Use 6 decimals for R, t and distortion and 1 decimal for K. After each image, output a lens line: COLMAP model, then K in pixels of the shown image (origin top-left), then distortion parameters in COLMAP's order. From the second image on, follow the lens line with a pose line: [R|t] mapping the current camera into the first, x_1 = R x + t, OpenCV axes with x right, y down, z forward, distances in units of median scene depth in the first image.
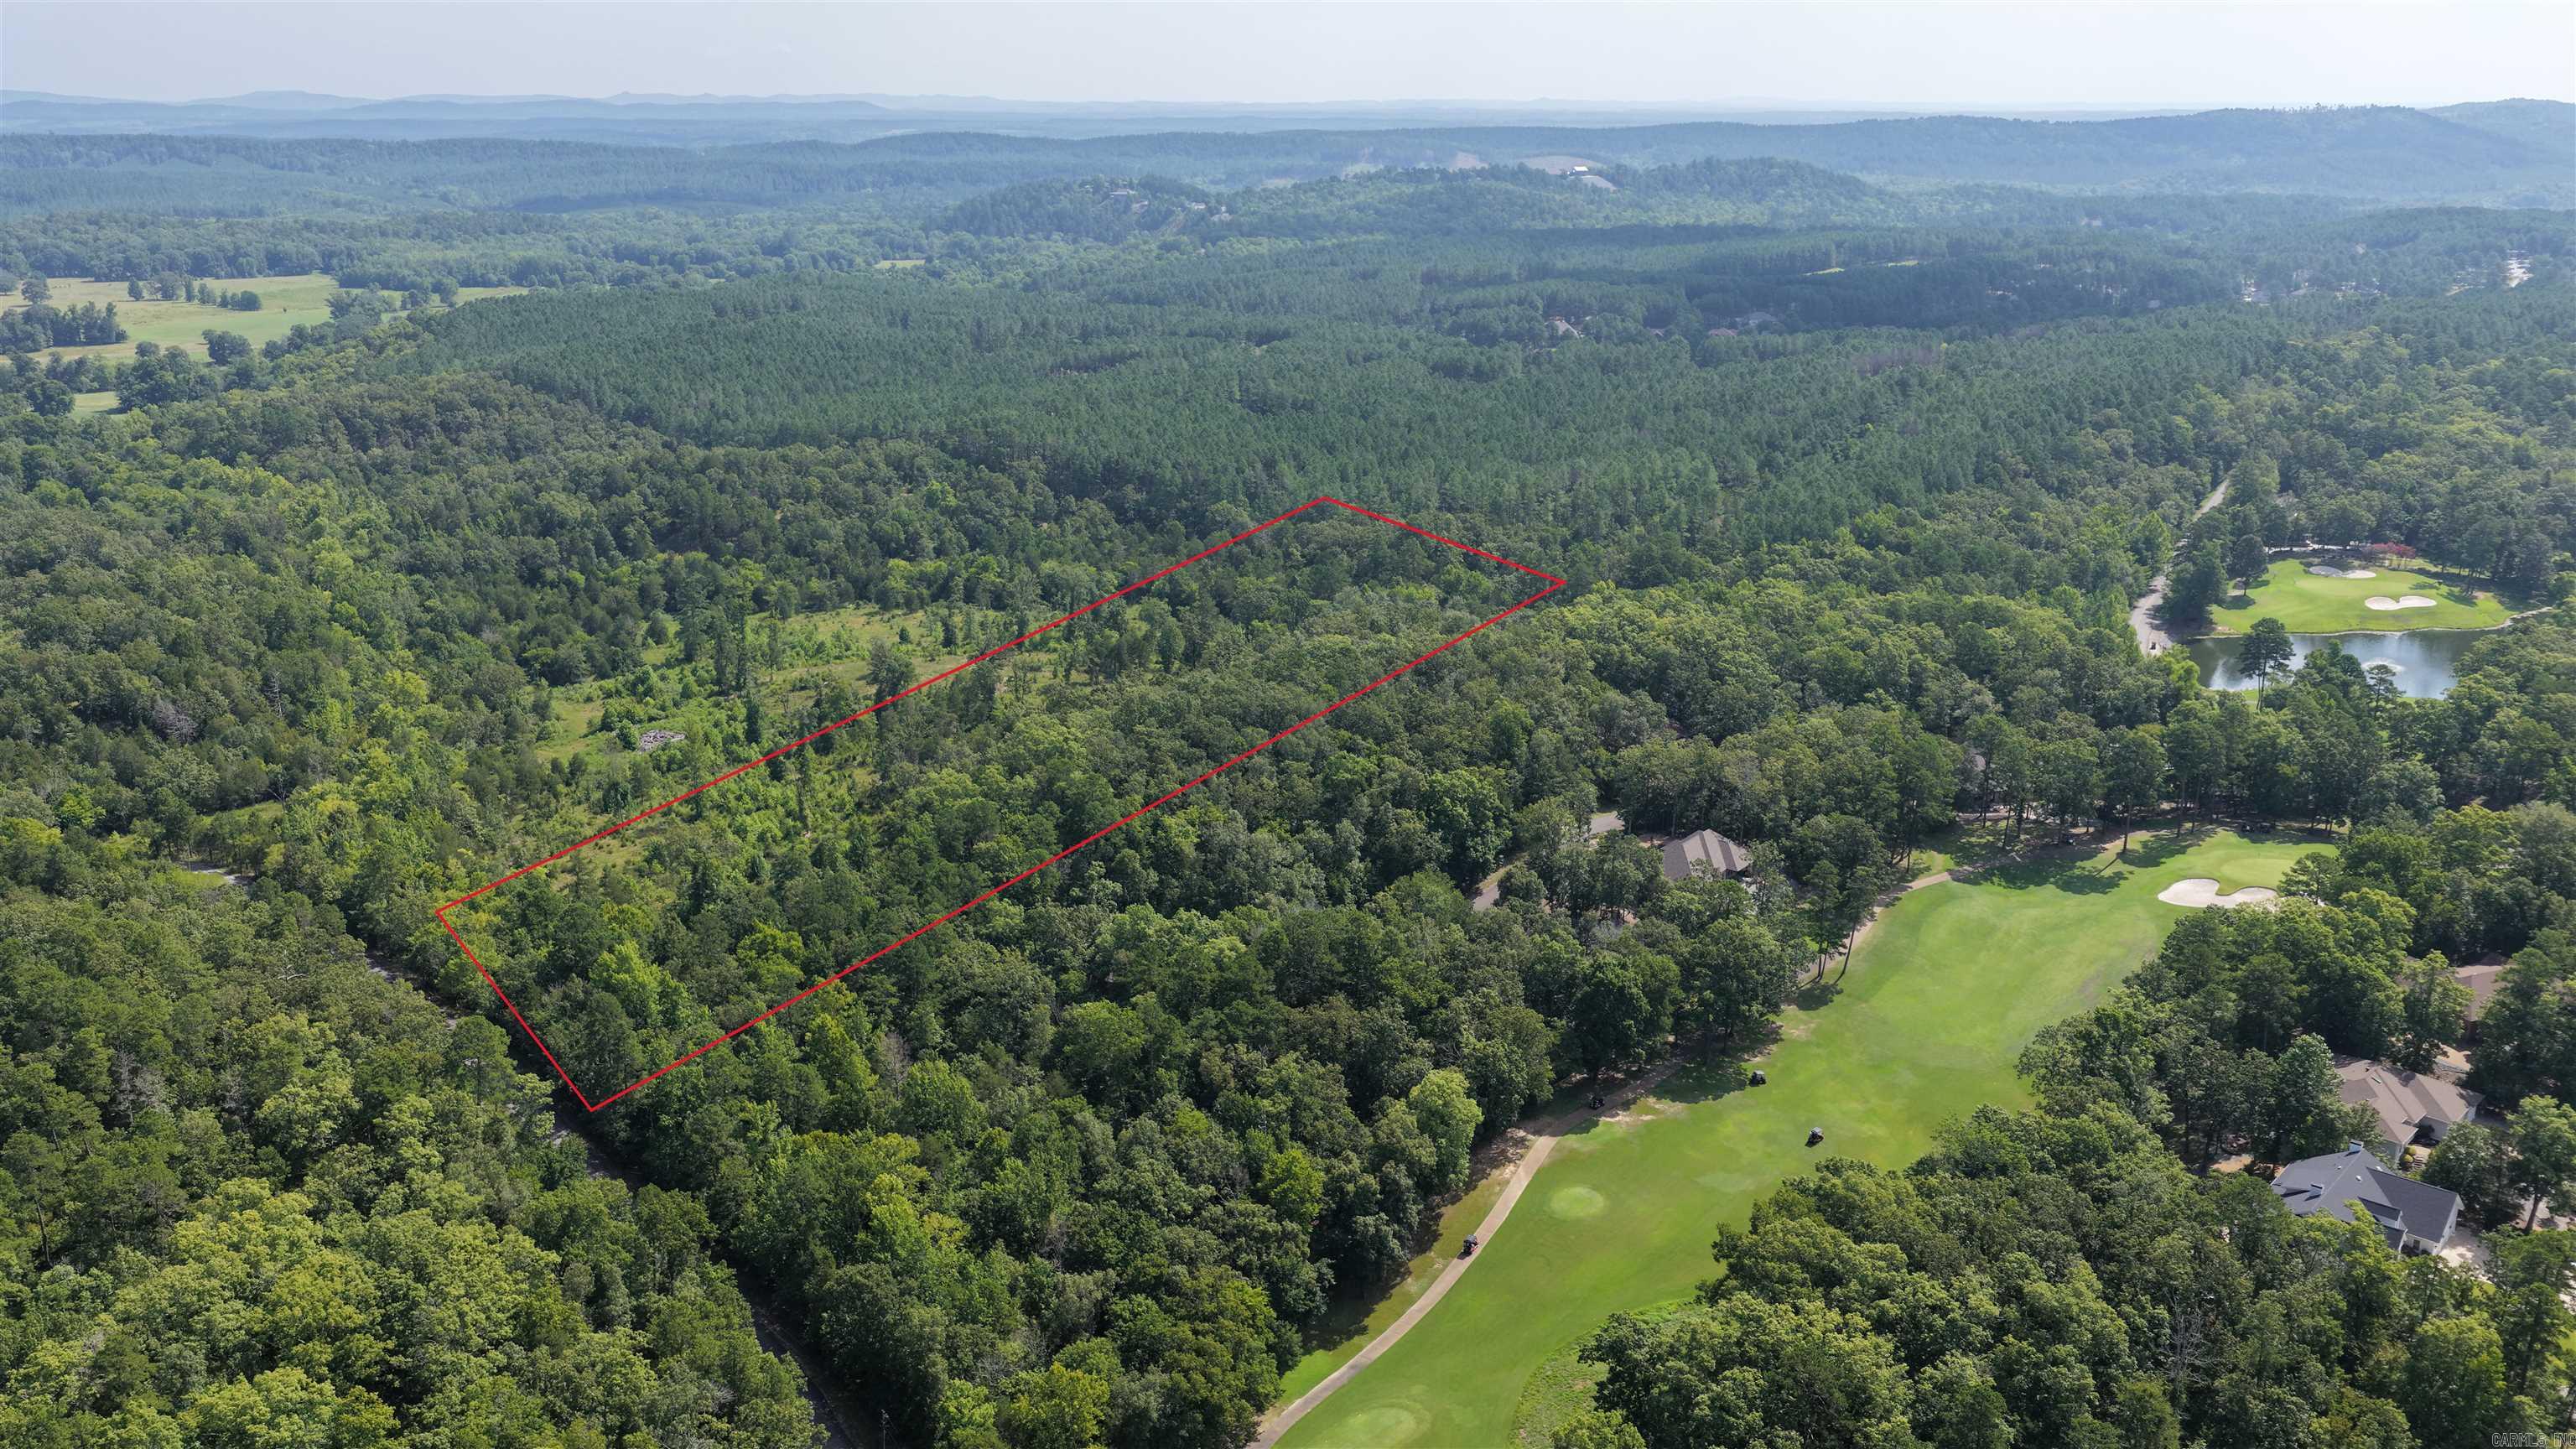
lens RADIAL K [[2149.5, 0, 1283.1], [0, 2149.5, 718.7], [0, 0, 1]] dist [-0.001034, 0.008627]
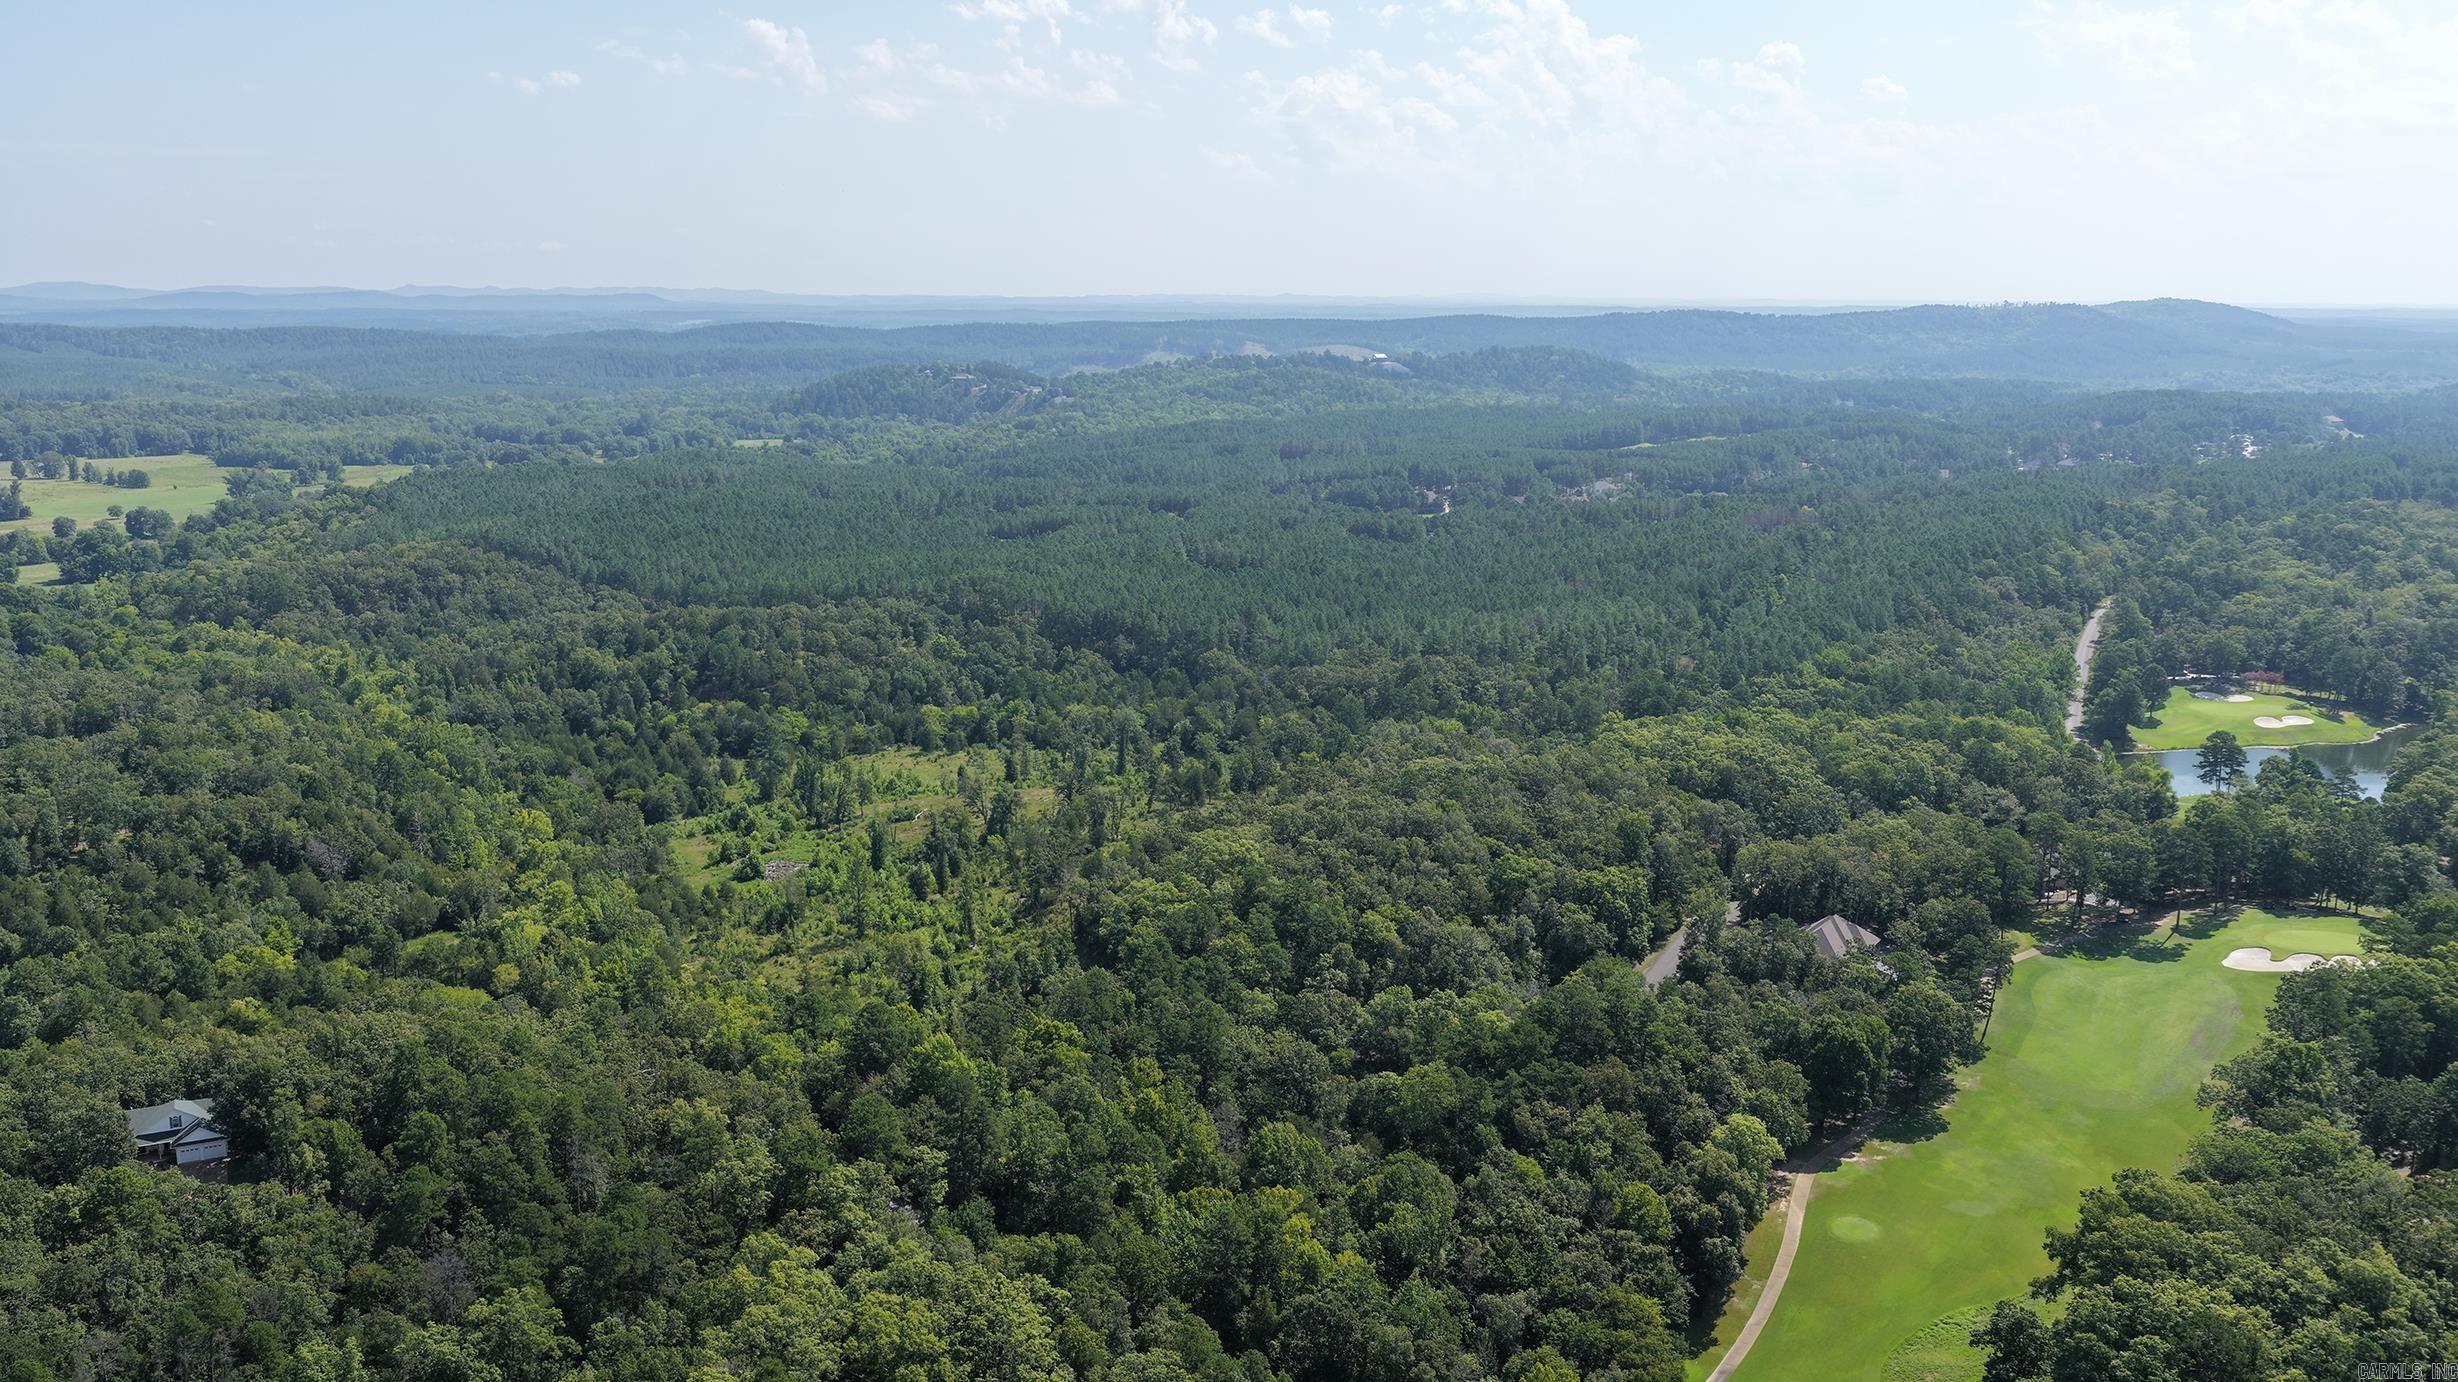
lens RADIAL K [[2049.7, 0, 1223.8], [0, 2049.7, 683.9], [0, 0, 1]] dist [-0.017677, 0.059358]
pose [[0.995915, -0.013176, 0.089326, -0.120541], [0.021383, 0.995570, -0.091555, 0.012184], [-0.087724, 0.093091, 0.991786, -0.031886]]
